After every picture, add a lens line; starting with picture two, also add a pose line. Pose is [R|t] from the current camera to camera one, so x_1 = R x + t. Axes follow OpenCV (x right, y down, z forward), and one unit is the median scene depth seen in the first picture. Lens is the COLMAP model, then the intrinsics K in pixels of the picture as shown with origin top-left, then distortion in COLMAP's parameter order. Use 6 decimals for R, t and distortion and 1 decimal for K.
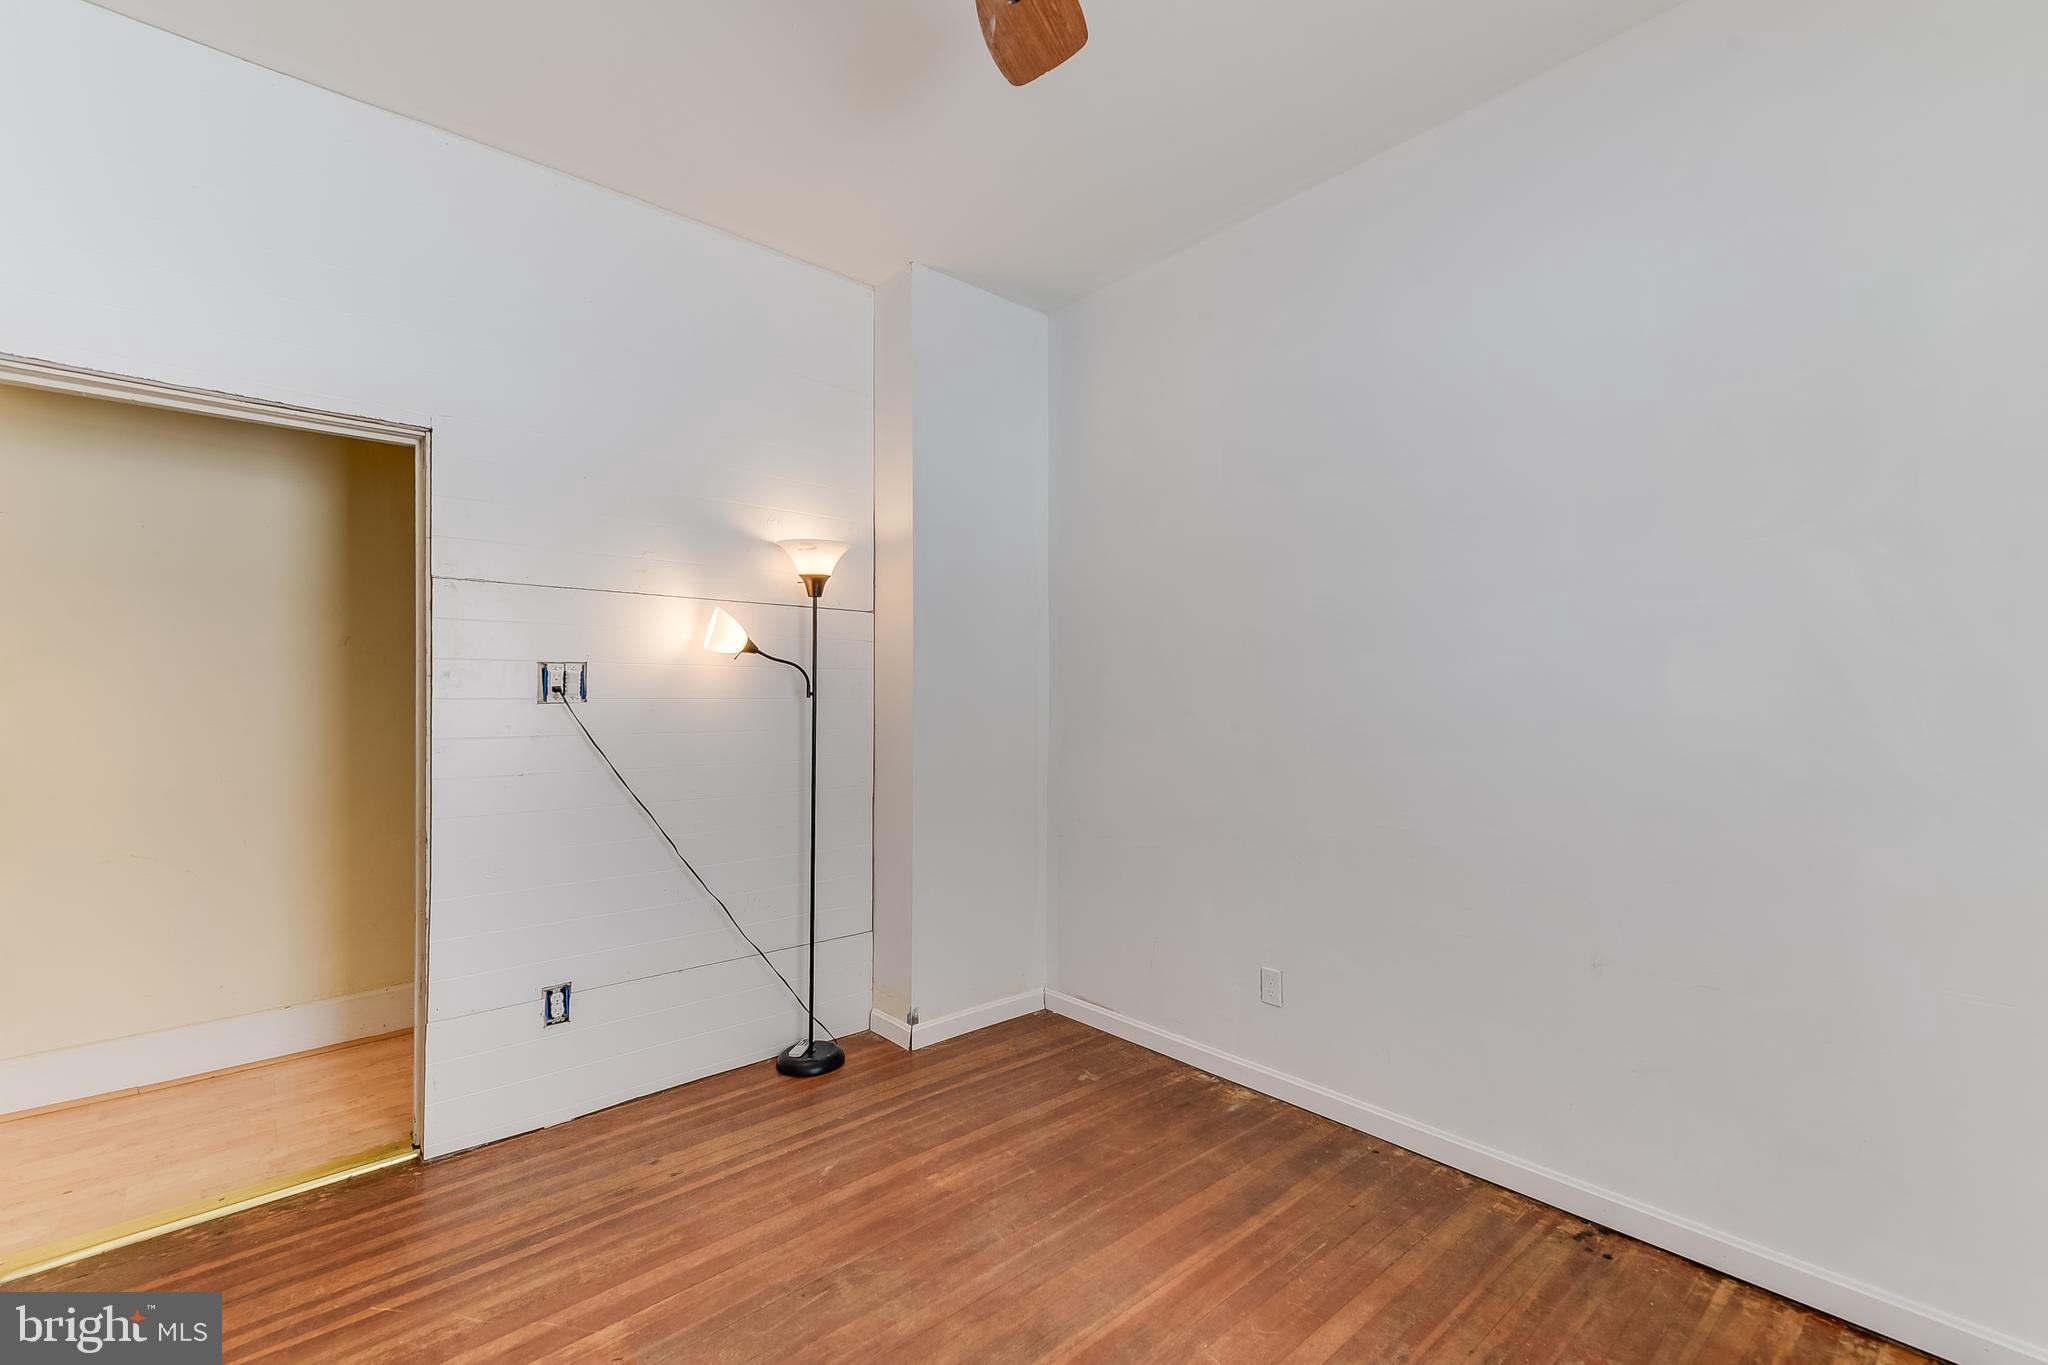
lens RADIAL K [[875.1, 0, 1023.8], [0, 875.1, 688.7], [0, 0, 1]] dist [0.011028, -0.002424]
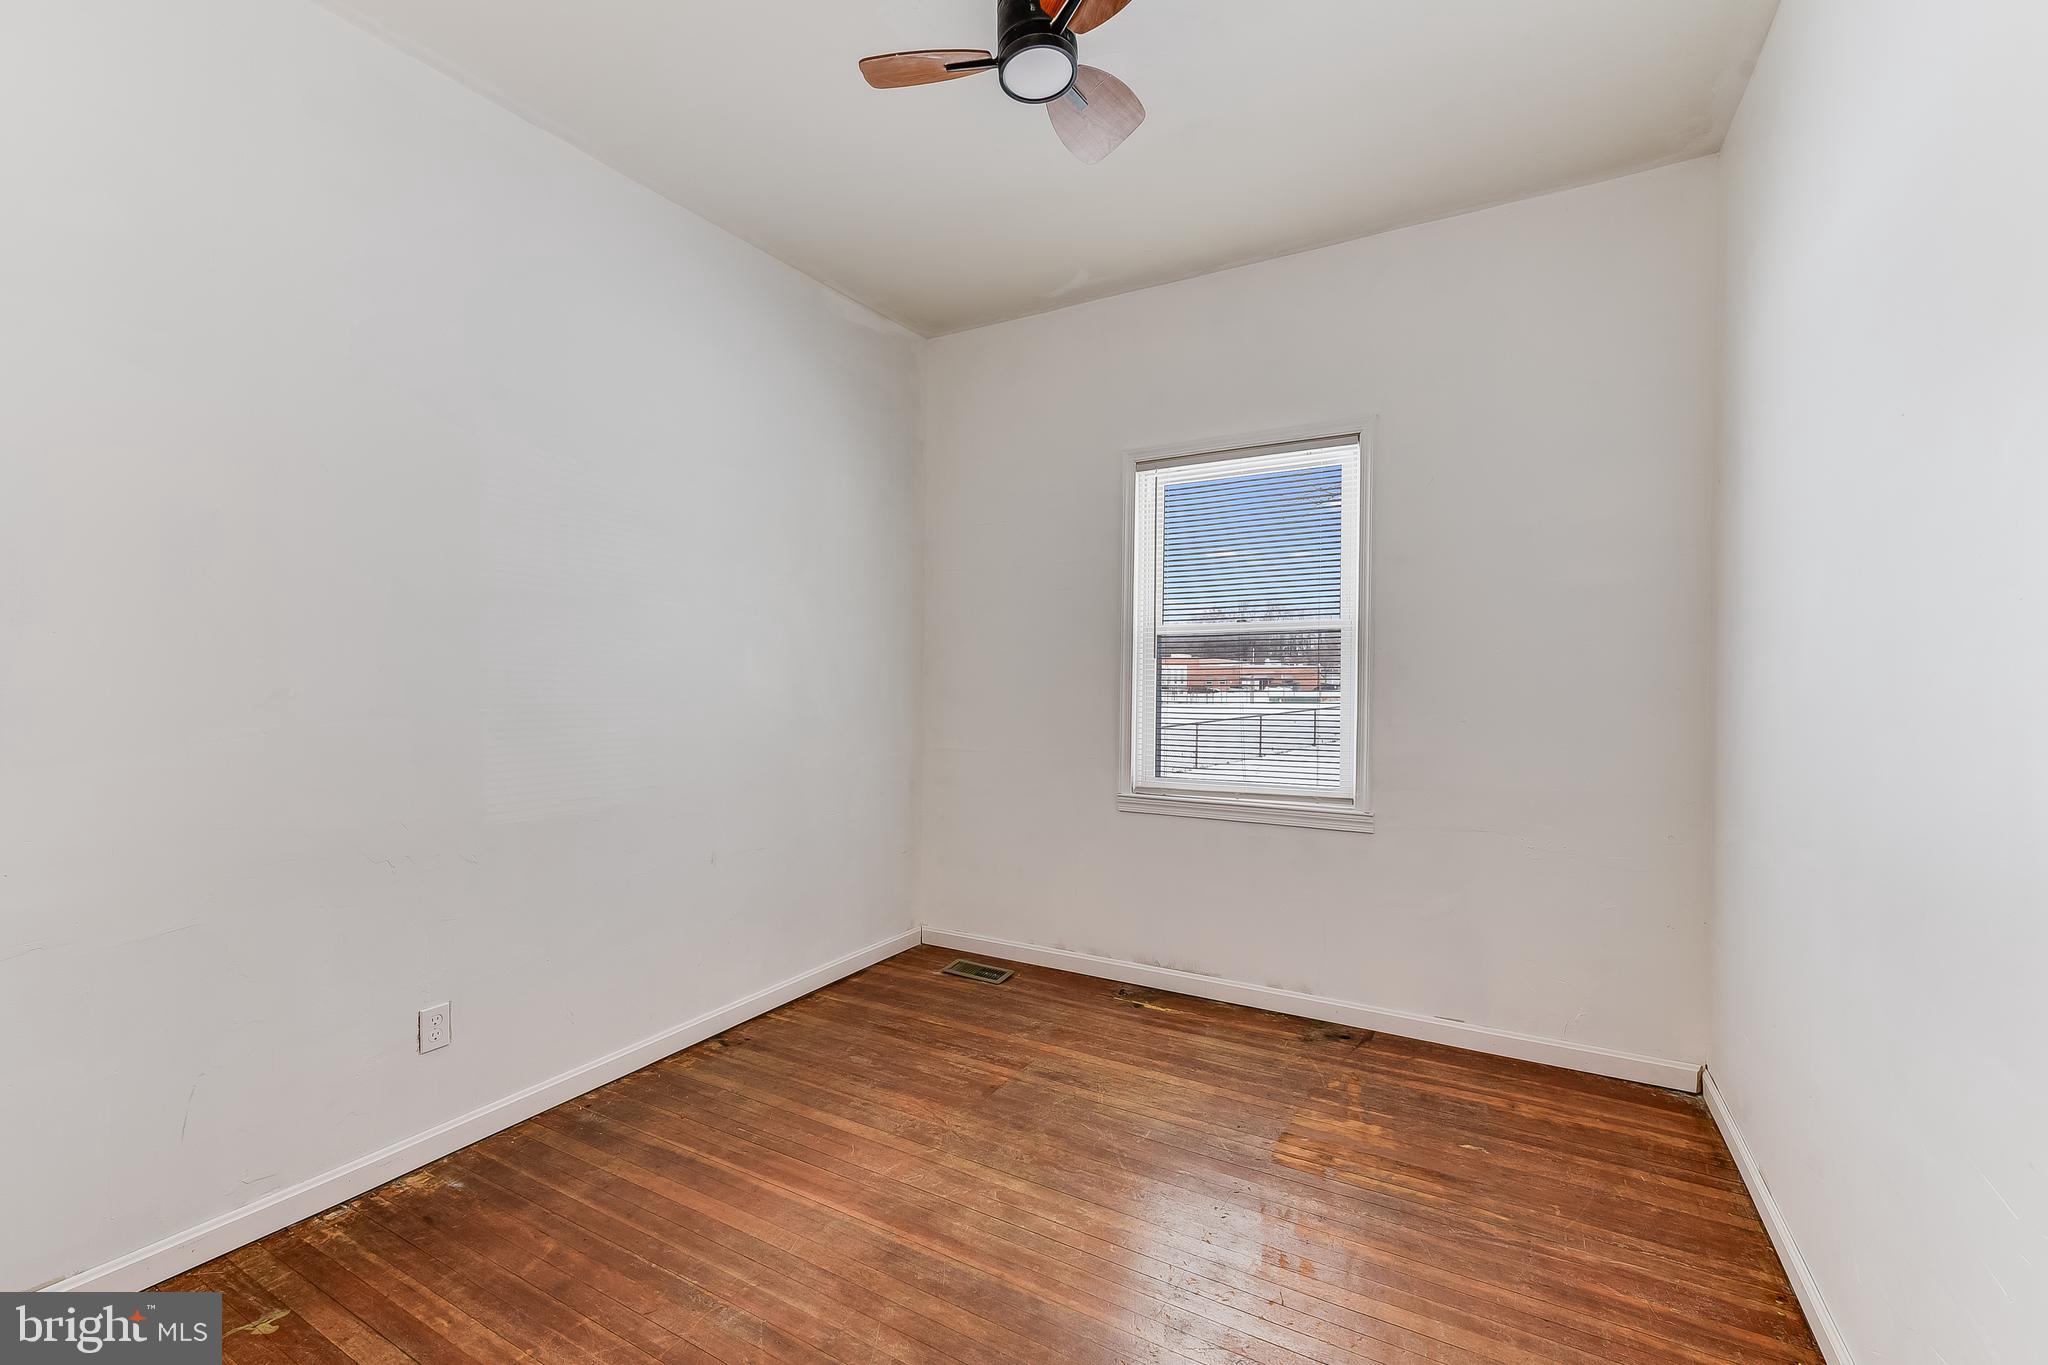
lens RADIAL K [[875.1, 0, 1021.5], [0, 875.1, 682.2], [0, 0, 1]] dist [0.011028, -0.002424]
pose [[-0.312466, -0.012072, 0.949852, -0.887418], [-0.011786, 0.999892, 0.008831, 0.005310], [-0.949856, -0.008436, -0.312574, 0.987770]]
